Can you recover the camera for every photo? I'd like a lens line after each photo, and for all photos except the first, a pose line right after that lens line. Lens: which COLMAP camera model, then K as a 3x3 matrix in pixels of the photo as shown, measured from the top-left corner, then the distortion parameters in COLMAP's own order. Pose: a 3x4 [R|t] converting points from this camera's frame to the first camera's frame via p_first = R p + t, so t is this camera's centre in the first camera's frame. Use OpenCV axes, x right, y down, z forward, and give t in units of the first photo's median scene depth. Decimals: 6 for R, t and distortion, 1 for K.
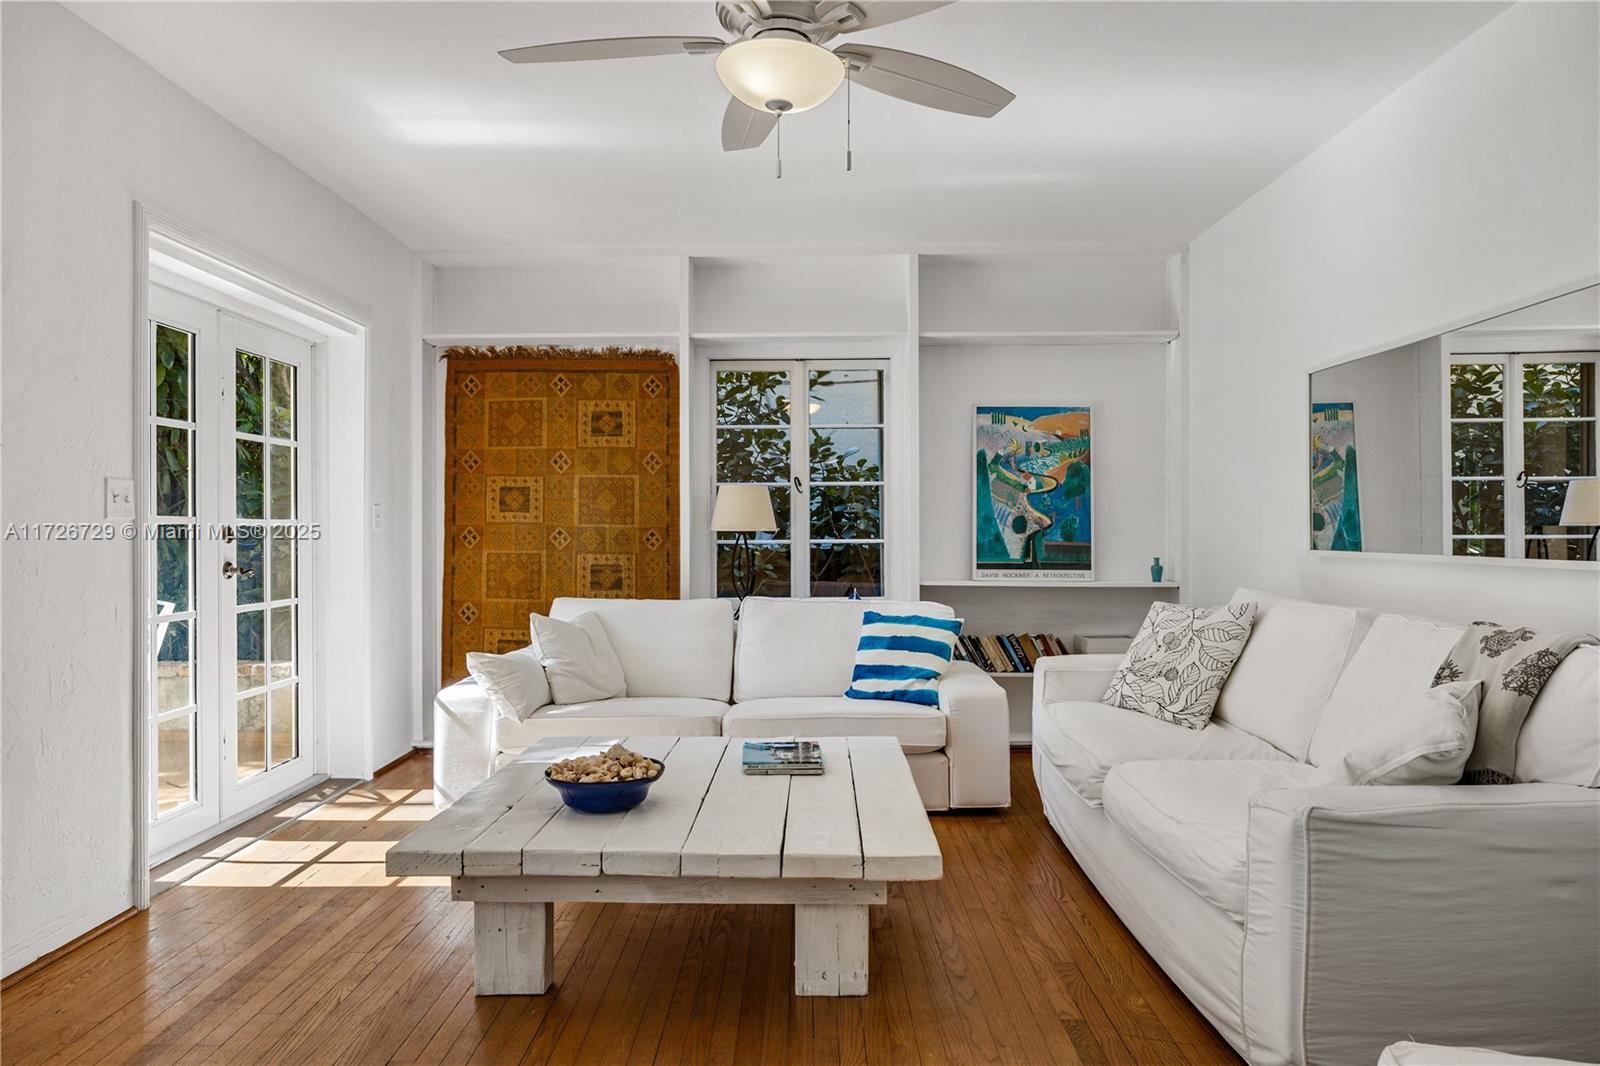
lens RADIAL K [[1002.4, 0, 800.0], [0, 1002.4, 533.0], [0, 0, 1]] dist [-0.008949, -0.001171]
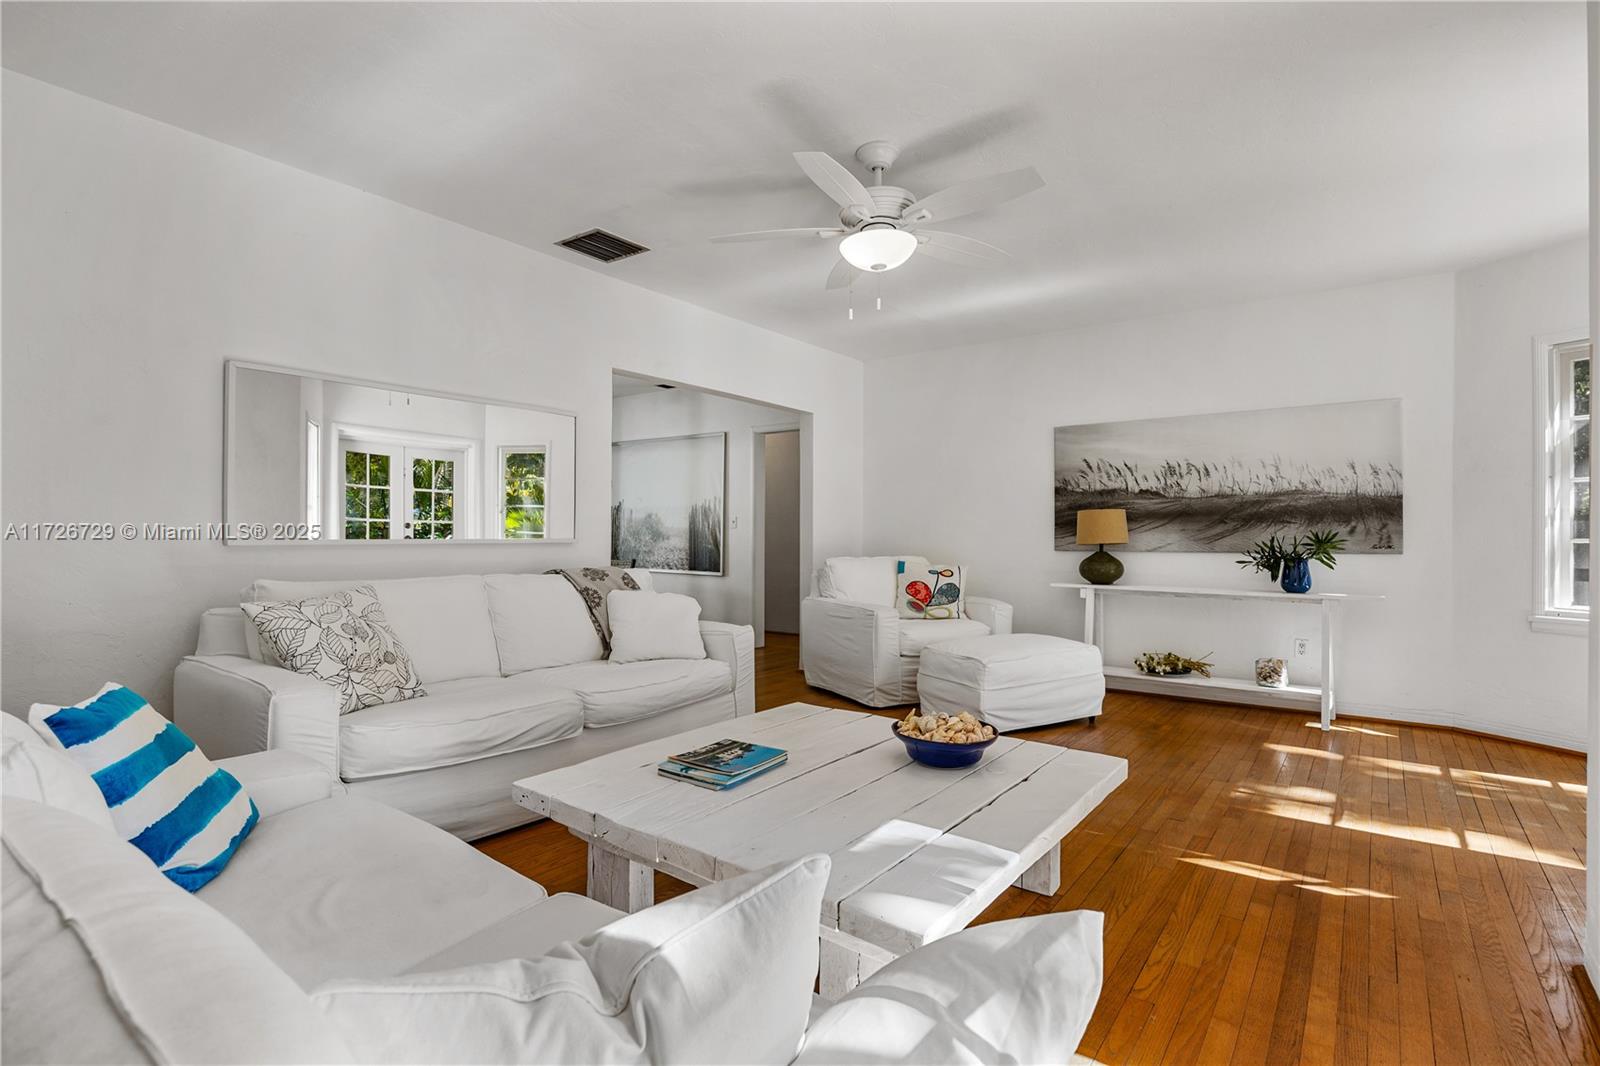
lens RADIAL K [[762.7, 0, 800.0], [0, 762.7, 533.0], [0, 0, 1]] dist [0.000052, 0.000038]
pose [[-0.804672, 0.001209, 0.593719, -0.288925], [0.000108, 0.999998, -0.001889, 0.008346], [-0.593720, -0.001456, -0.804670, 0.901769]]
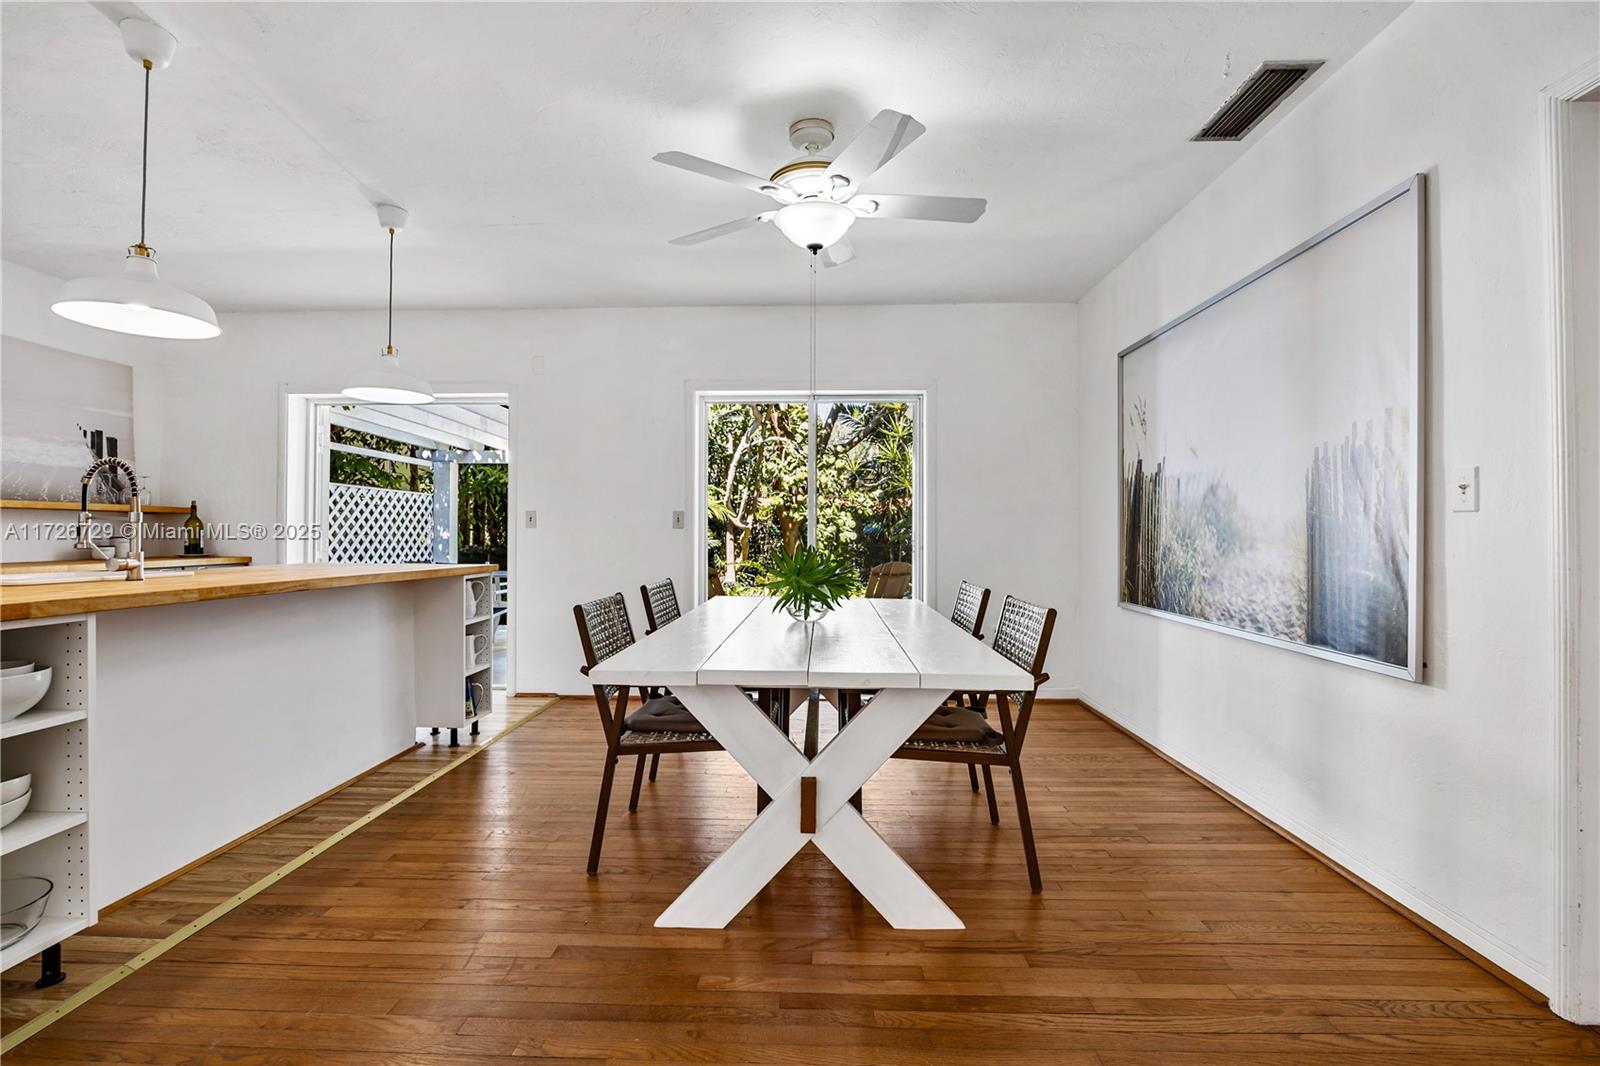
lens RADIAL K [[724.8, 0, 800.0], [0, 724.8, 533.0], [0, 0, 1]] dist [-0.000805, 0.000089]
pose [[0.019461, 0.008010, 0.999779, 0.283500], [0.001027, 0.999967, -0.008032, 0.009622], [-0.999810, 0.001183, 0.019452, 0.161979]]
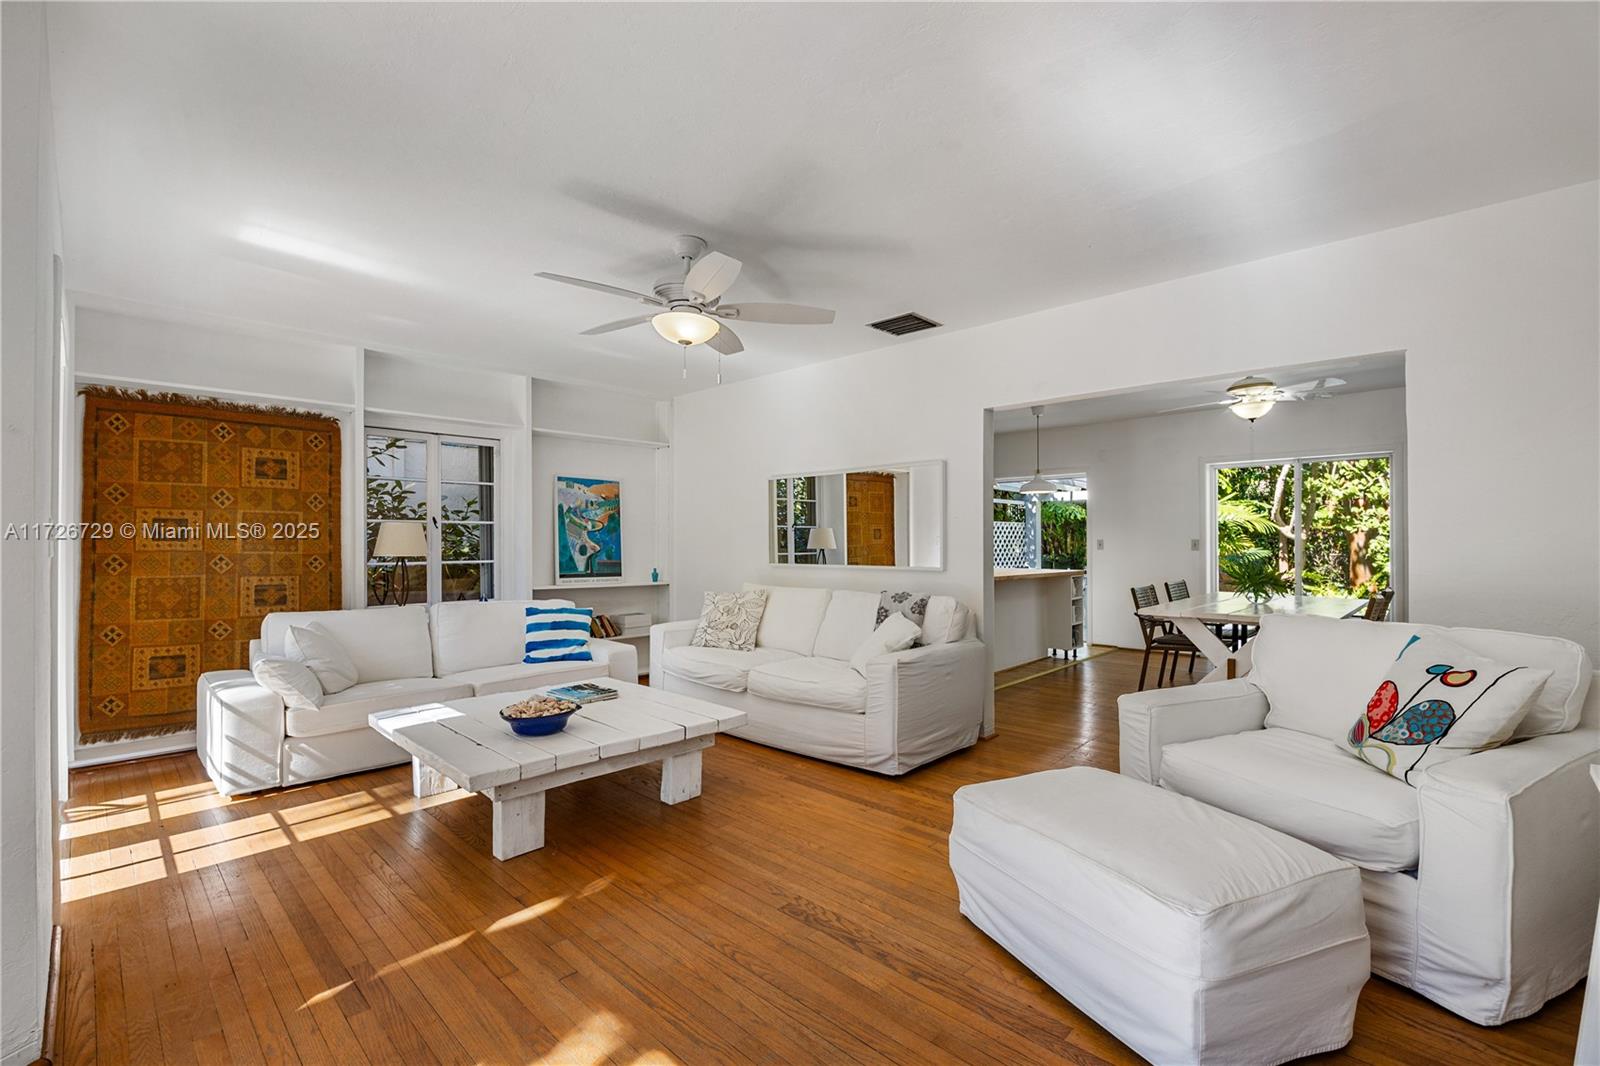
lens RADIAL K [[689.8, 0, 799.9], [0, 689.8, 546.9], [0, 0, 1]] dist [-0.016827, 0.000140]
pose [[0.684945, -0.001834, 0.728593, -0.359063], [0.003588, 0.999993, -0.000856, -0.011352], [-0.728586, 0.003200, 0.684947, -0.032990]]
